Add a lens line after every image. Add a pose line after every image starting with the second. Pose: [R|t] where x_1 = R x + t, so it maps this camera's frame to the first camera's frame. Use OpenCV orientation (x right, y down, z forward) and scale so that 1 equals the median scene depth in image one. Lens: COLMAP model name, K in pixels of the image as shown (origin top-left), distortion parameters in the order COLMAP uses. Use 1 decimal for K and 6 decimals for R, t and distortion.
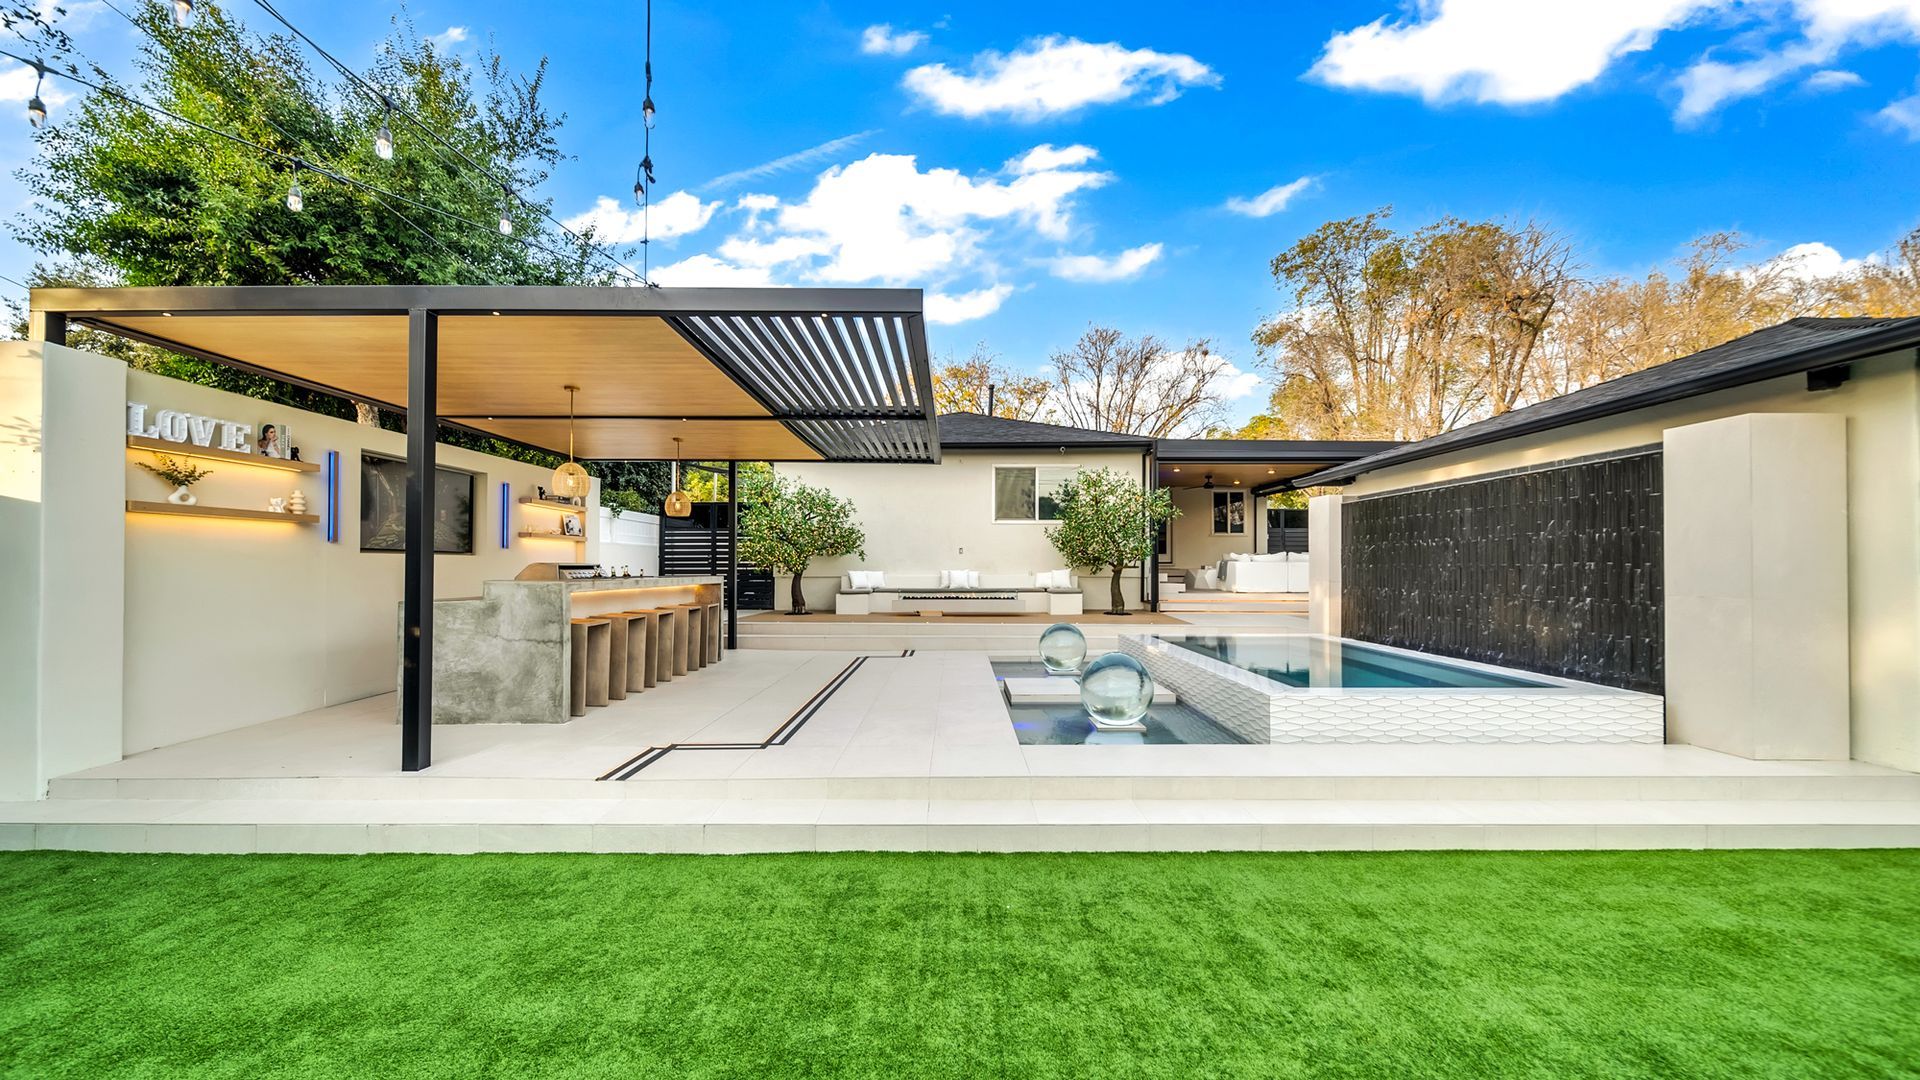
lens RADIAL K [[697.3, 0, 958.1], [0, 697.3, 552.3], [0, 0, 1]] dist [0.016007, -0.000274]
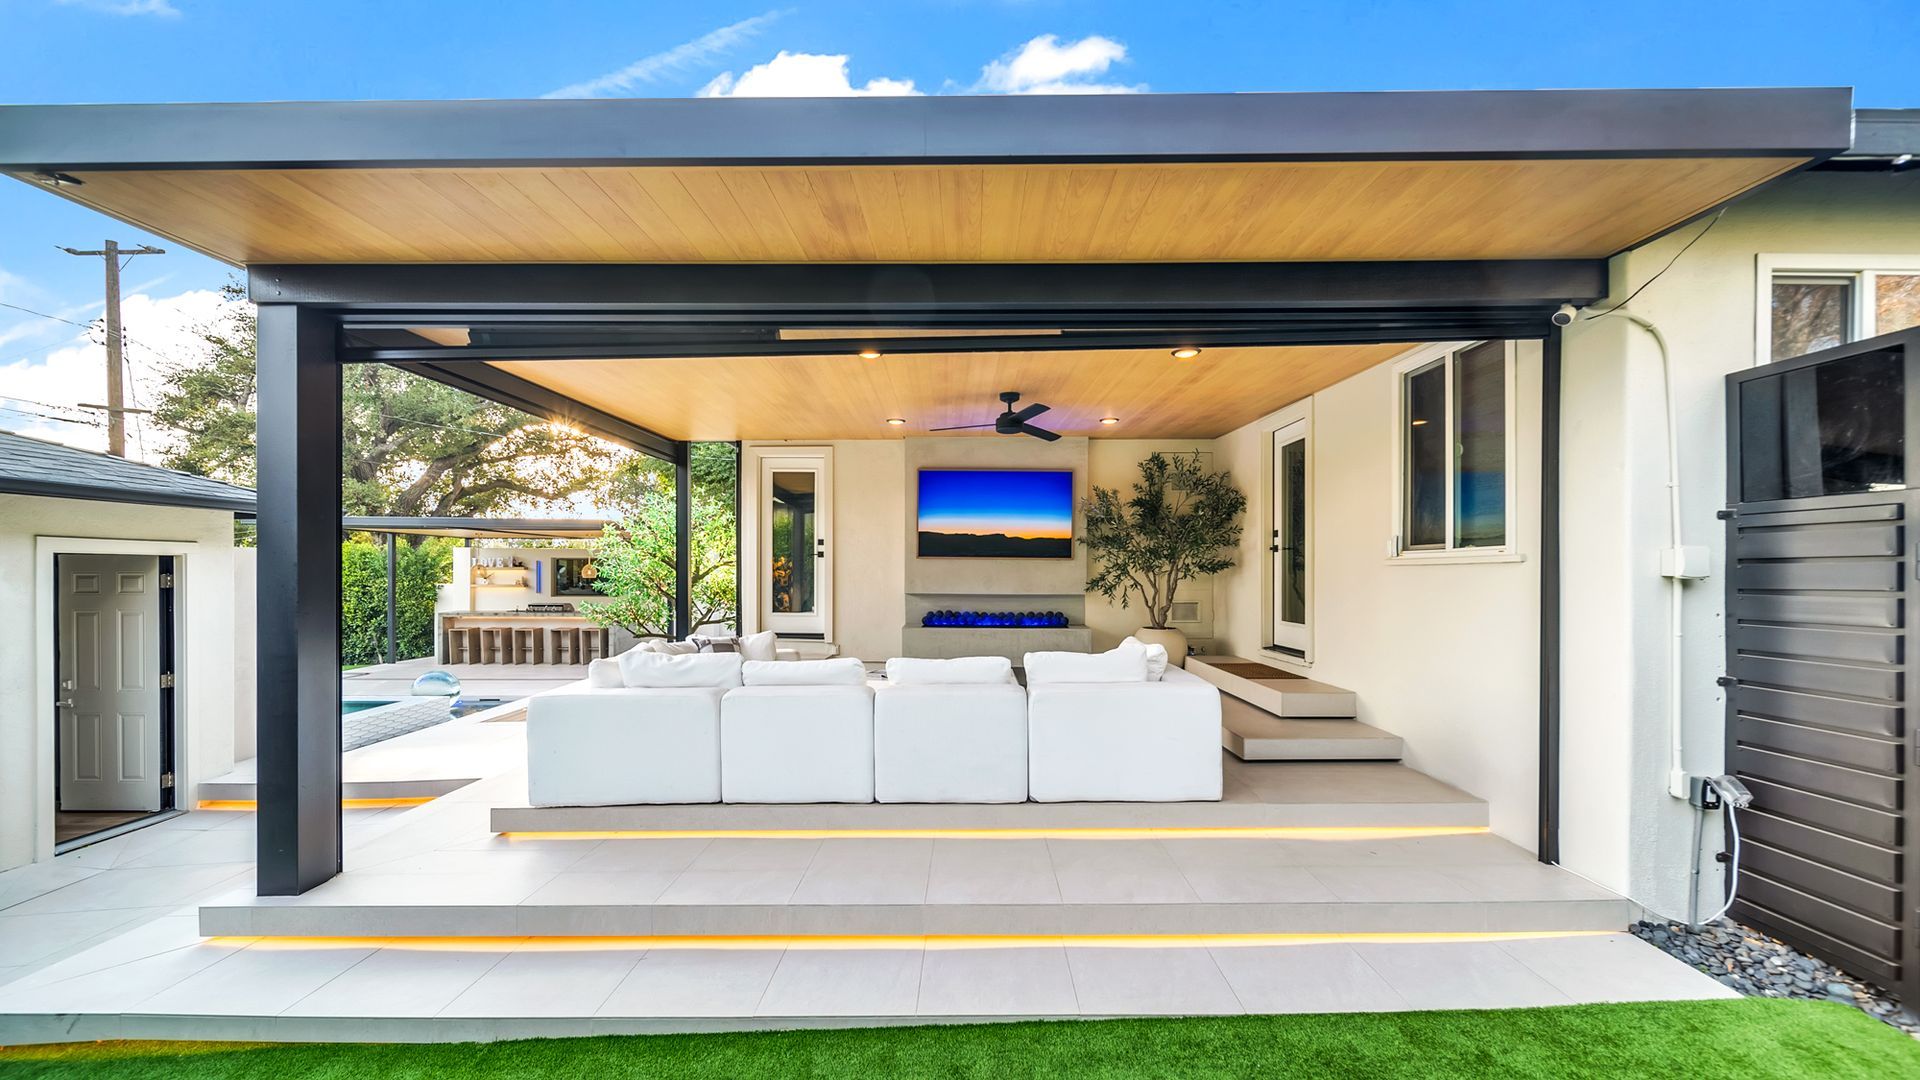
lens RADIAL K [[682.9, 0, 954.1], [0, 682.9, 572.4], [0, 0, 1]] dist [0.002672, -0.000091]
pose [[0.004125, 0.003490, -0.999985, 0.886346], [0.017901, 0.999833, 0.003563, -0.036289], [0.999831, -0.017916, 0.004062, 1.269432]]
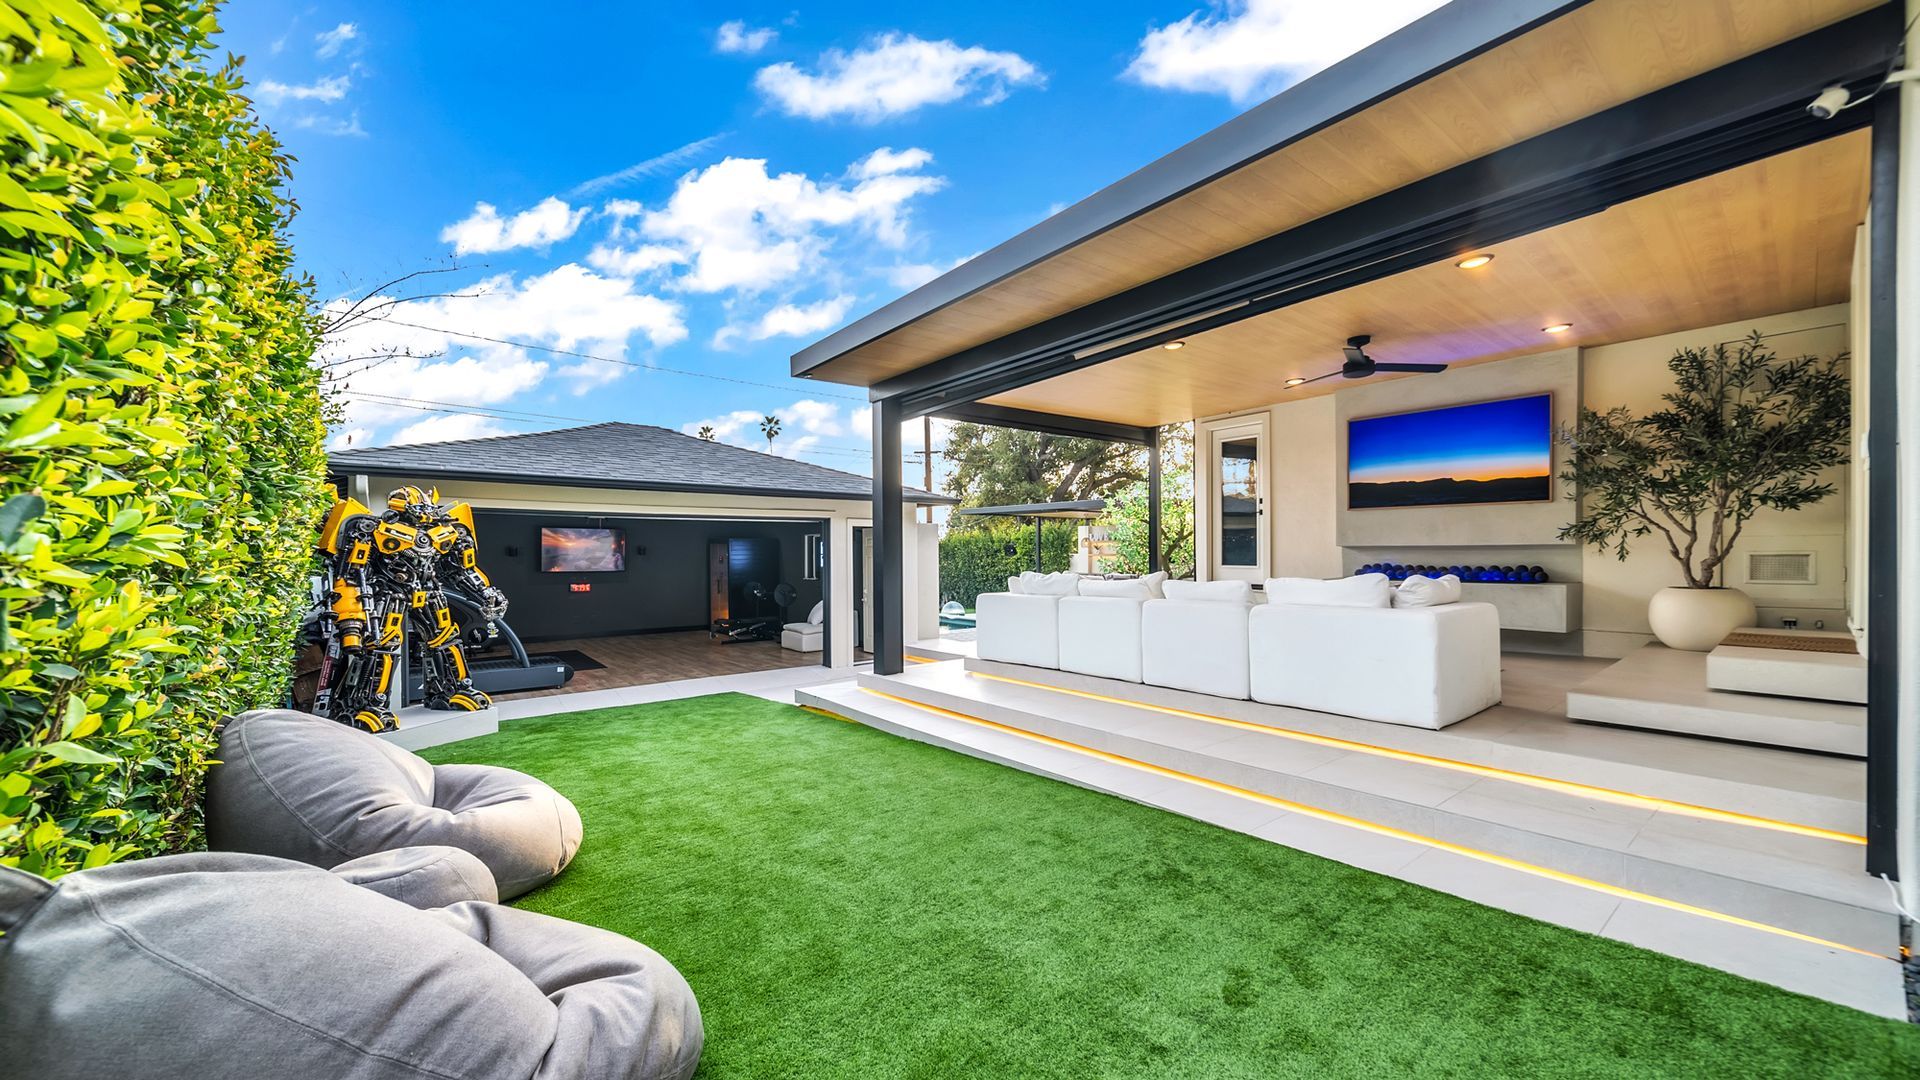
lens RADIAL K [[689.1, 0, 956.5], [0, 689.1, 568.0], [0, 0, 1]] dist [0.001347, 0.000014]
pose [[-0.772037, 0.021349, -0.635219, 0.931606], [0.021424, 0.999742, 0.007563, -0.010321], [0.635216, -0.007770, -0.772295, 1.474916]]
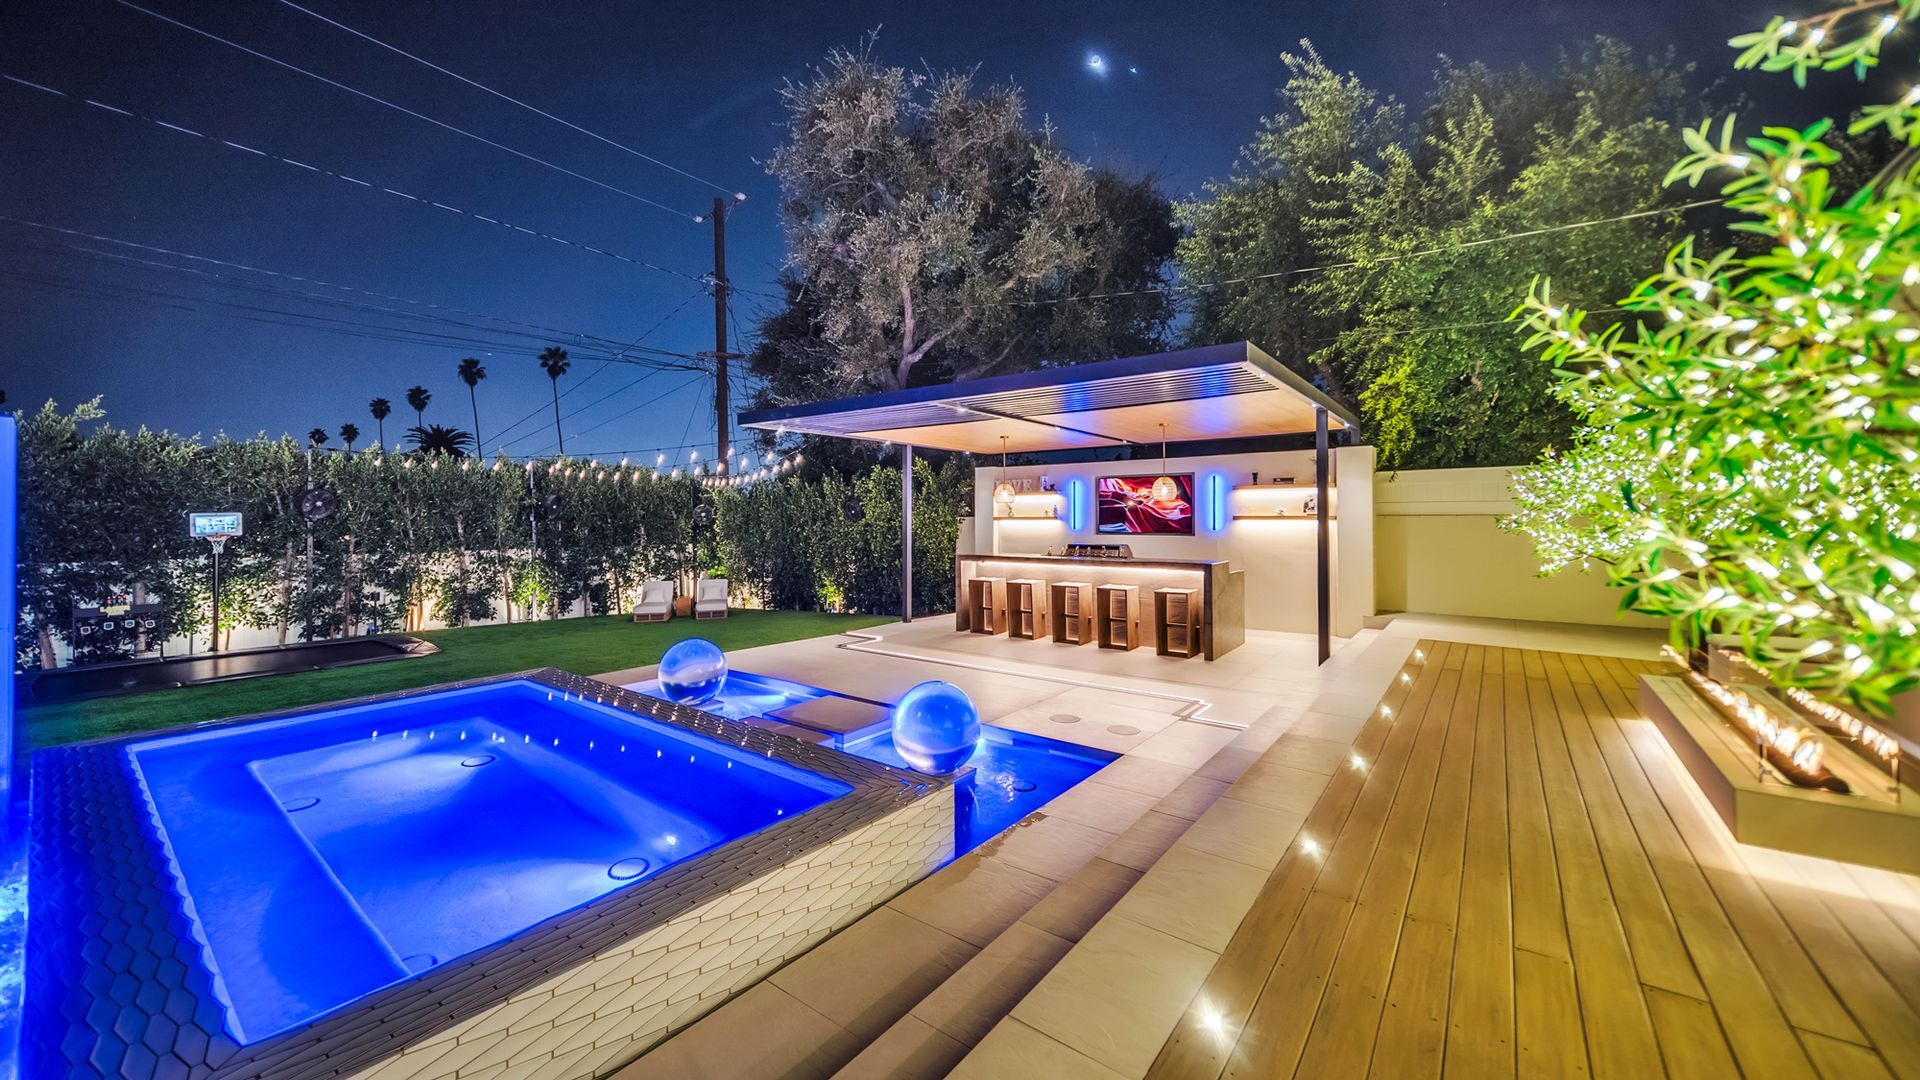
lens RADIAL K [[697.8, 0, 960.0], [0, 697.8, 515.8], [0, 0, 1]] dist [0.001672, -0.000074]
pose [[-0.610278, -0.001420, -0.792186, 0.383308], [0.019070, 0.999682, -0.016483, -0.012340], [0.791958, -0.025166, -0.610057, 0.912254]]
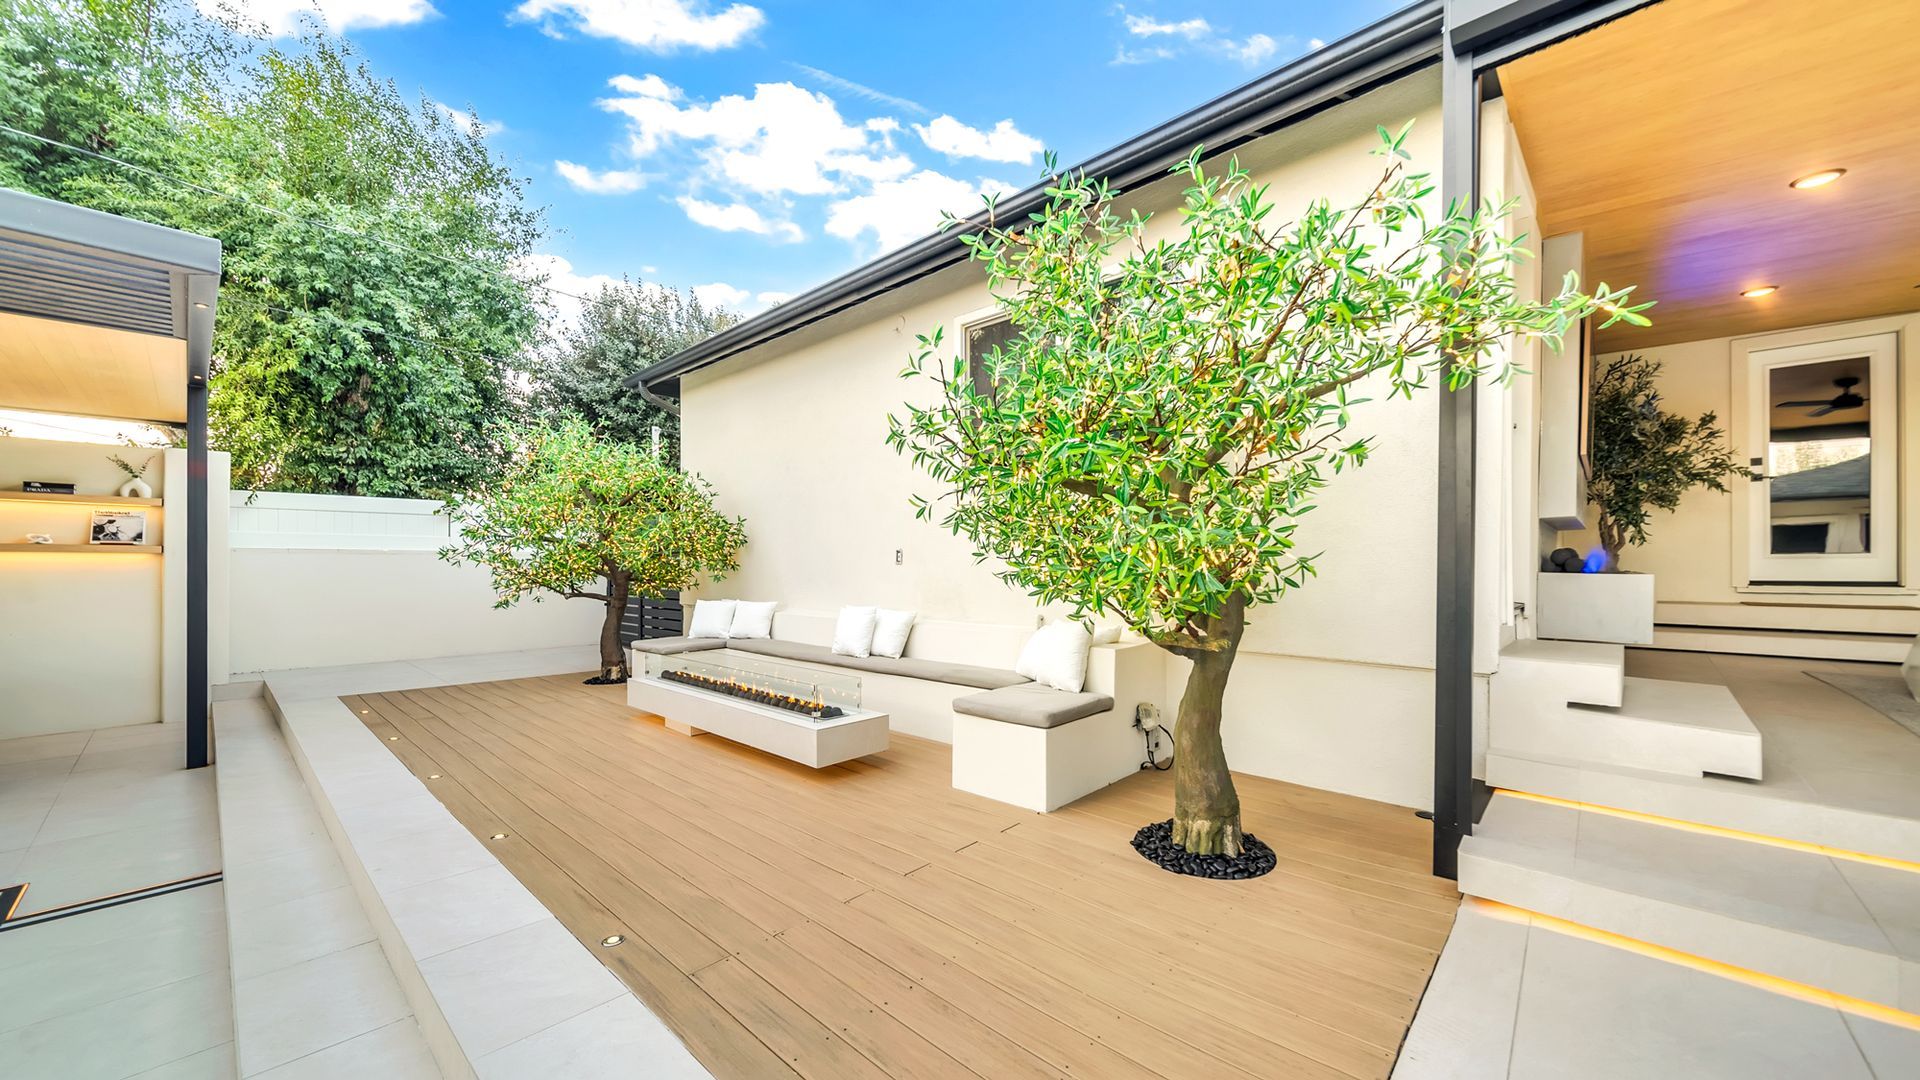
lens RADIAL K [[689.1, 0, 956.5], [0, 689.1, 568.0], [0, 0, 1]] dist [0.001347, 0.000014]
pose [[0.737932, 0.002930, -0.674869, 0.319374], [0.014302, 0.999698, 0.019979, -0.003303], [0.674723, -0.024395, 0.737667, 0.798970]]
